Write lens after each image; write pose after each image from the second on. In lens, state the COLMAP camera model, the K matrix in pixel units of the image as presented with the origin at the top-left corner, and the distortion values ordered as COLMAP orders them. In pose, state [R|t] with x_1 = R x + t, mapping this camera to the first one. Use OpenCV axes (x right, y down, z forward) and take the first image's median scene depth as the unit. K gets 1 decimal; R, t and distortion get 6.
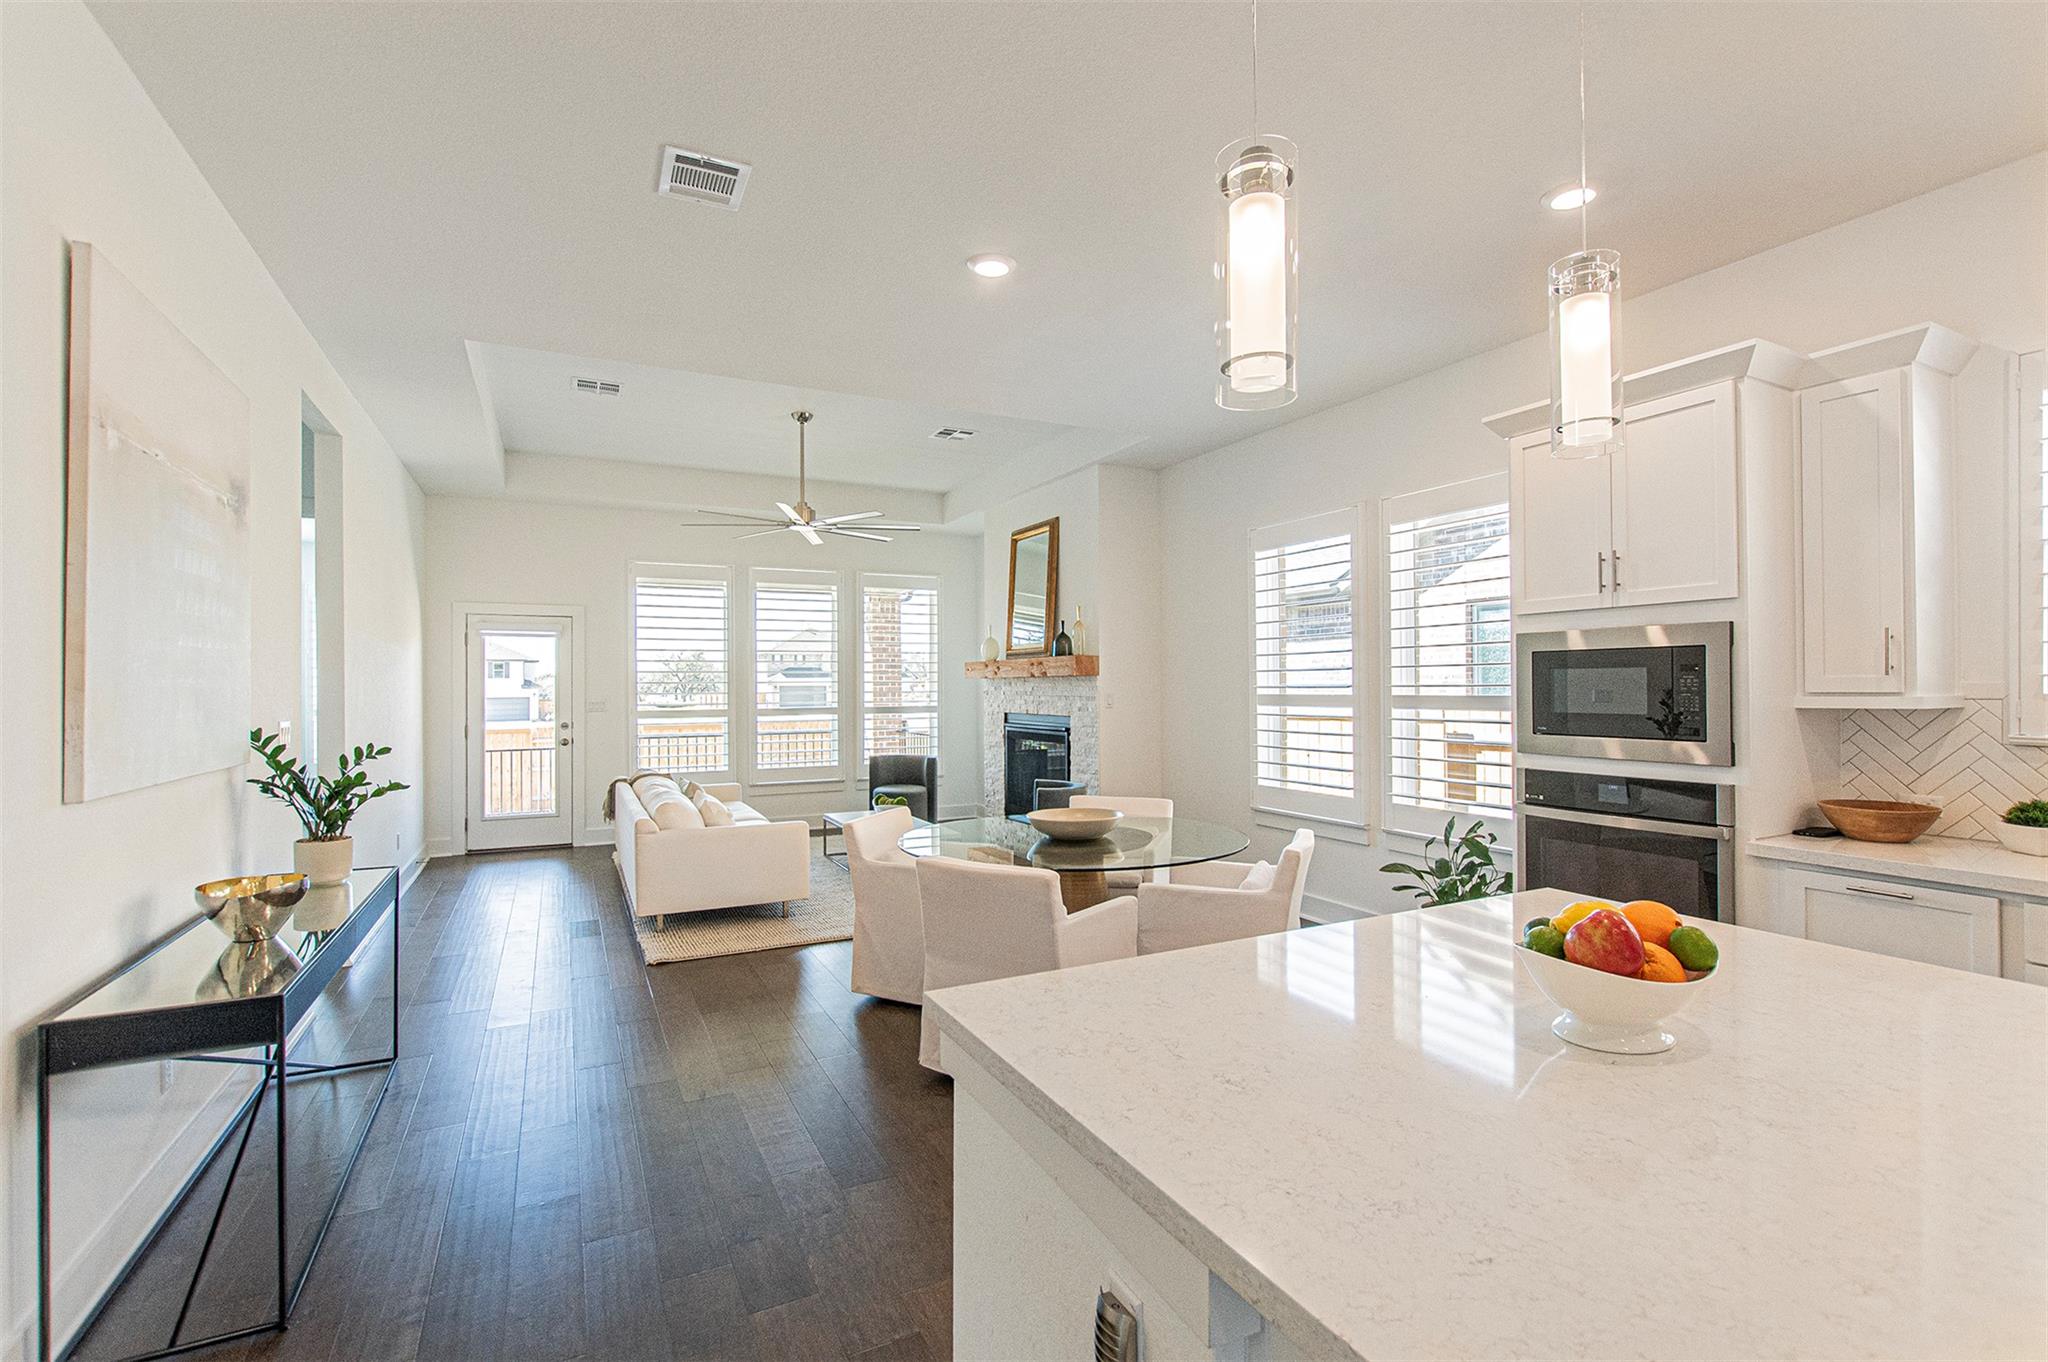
lens RADIAL K [[910.6, 0, 1019.9], [0, 910.6, 681.1], [0, 0, 1]] dist [0.002348, 0.000206]
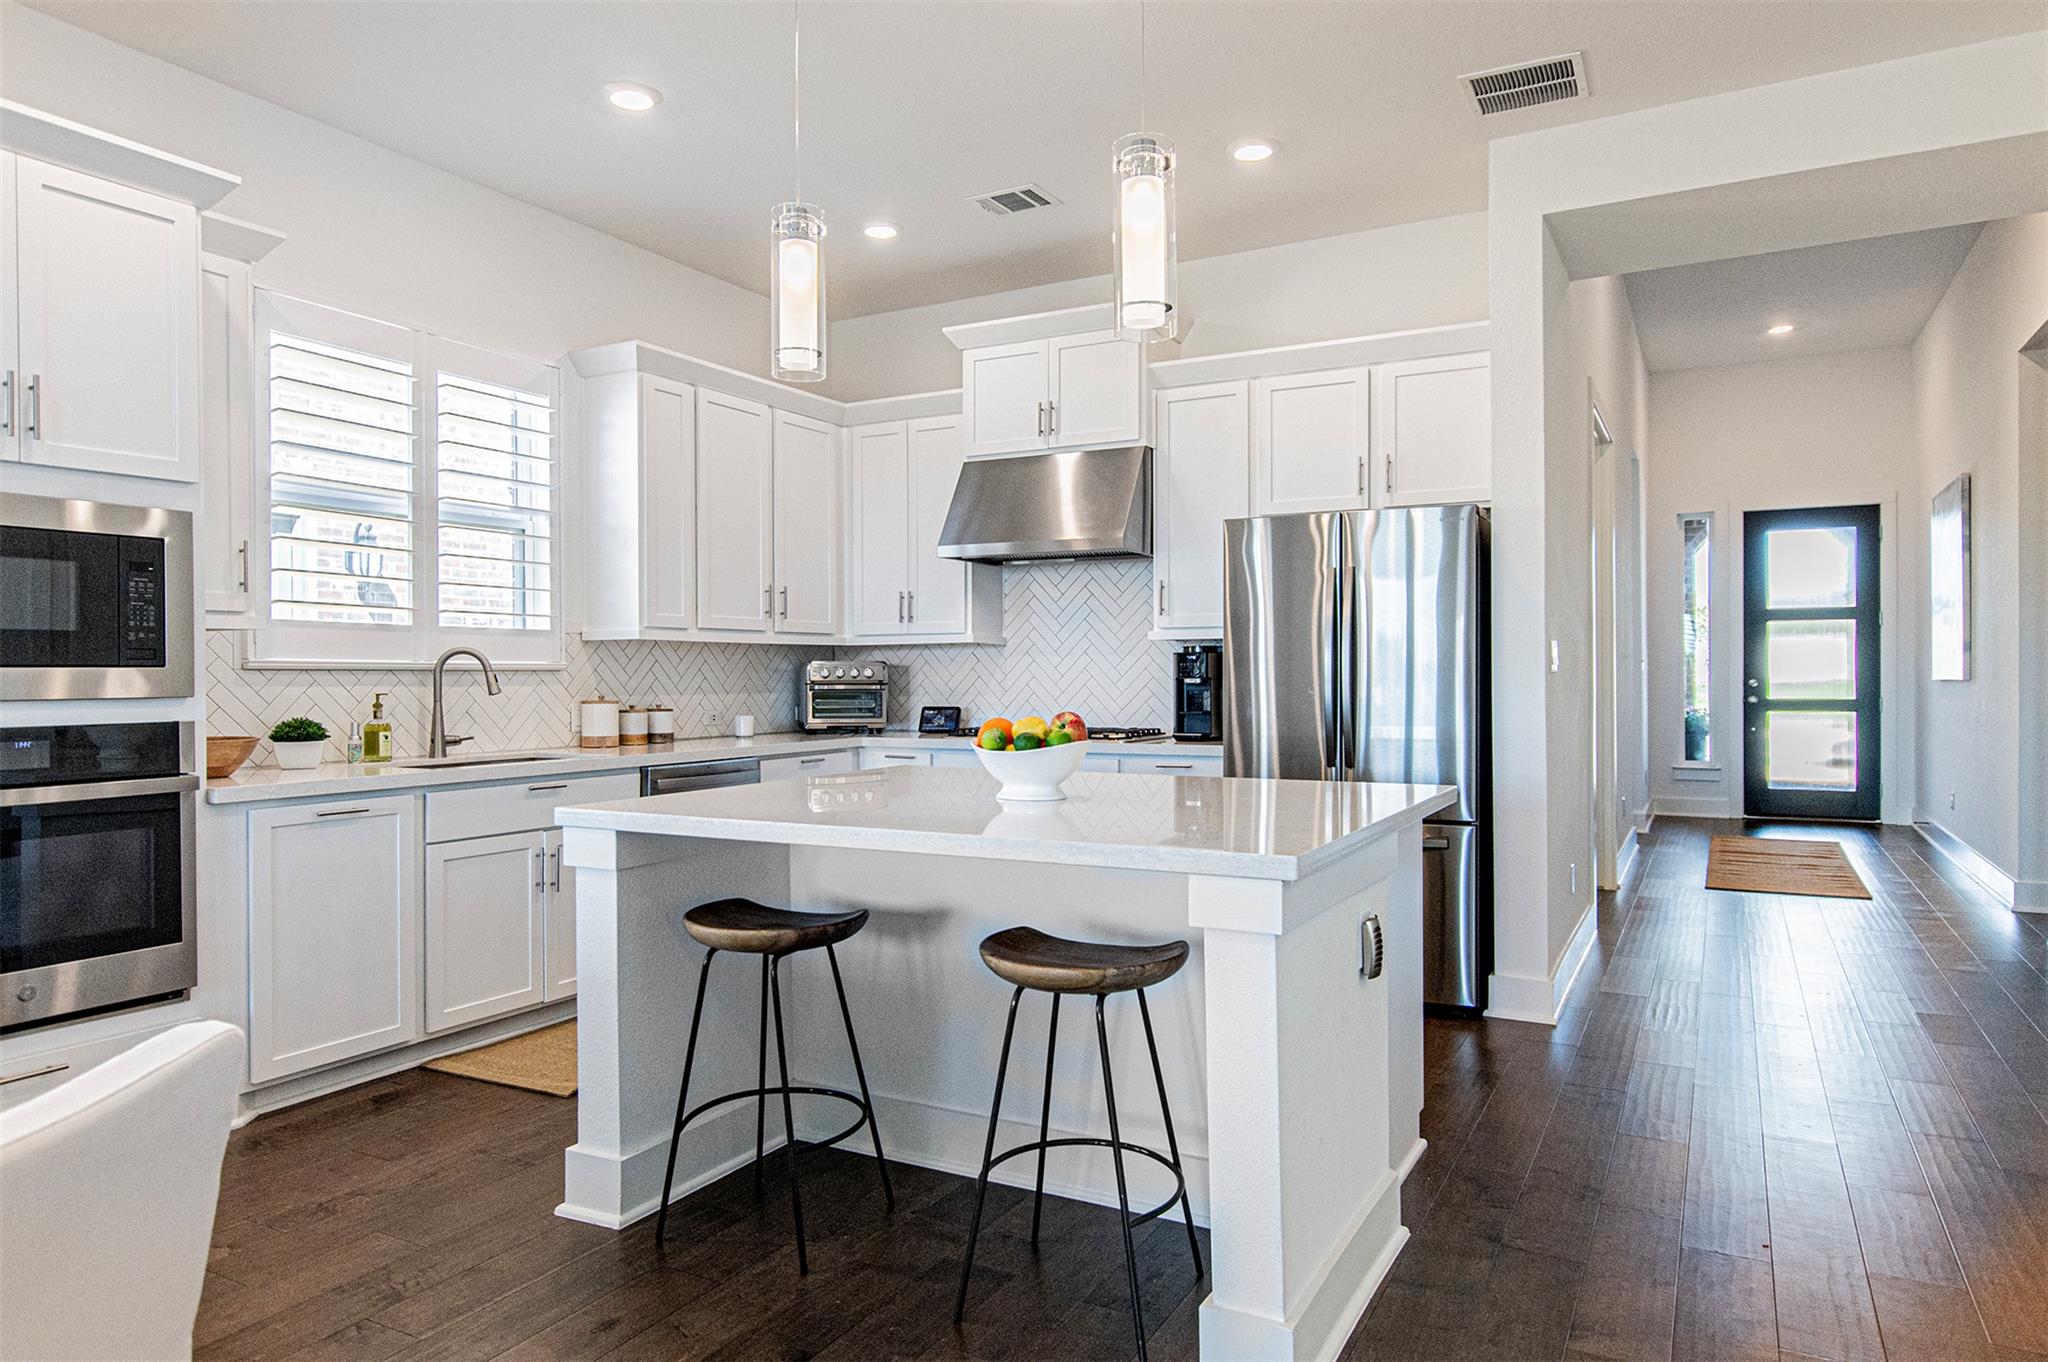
lens RADIAL K [[1276.2, 0, 1023.5], [0, 1276.2, 691.9], [0, 0, 1]] dist [0.006525, -0.000945]
pose [[-0.567569, -0.008006, 0.823287, -0.491467], [0.001800, 0.999938, 0.010965, 0.071957], [-0.823324, 0.007705, -0.567519, 0.949898]]
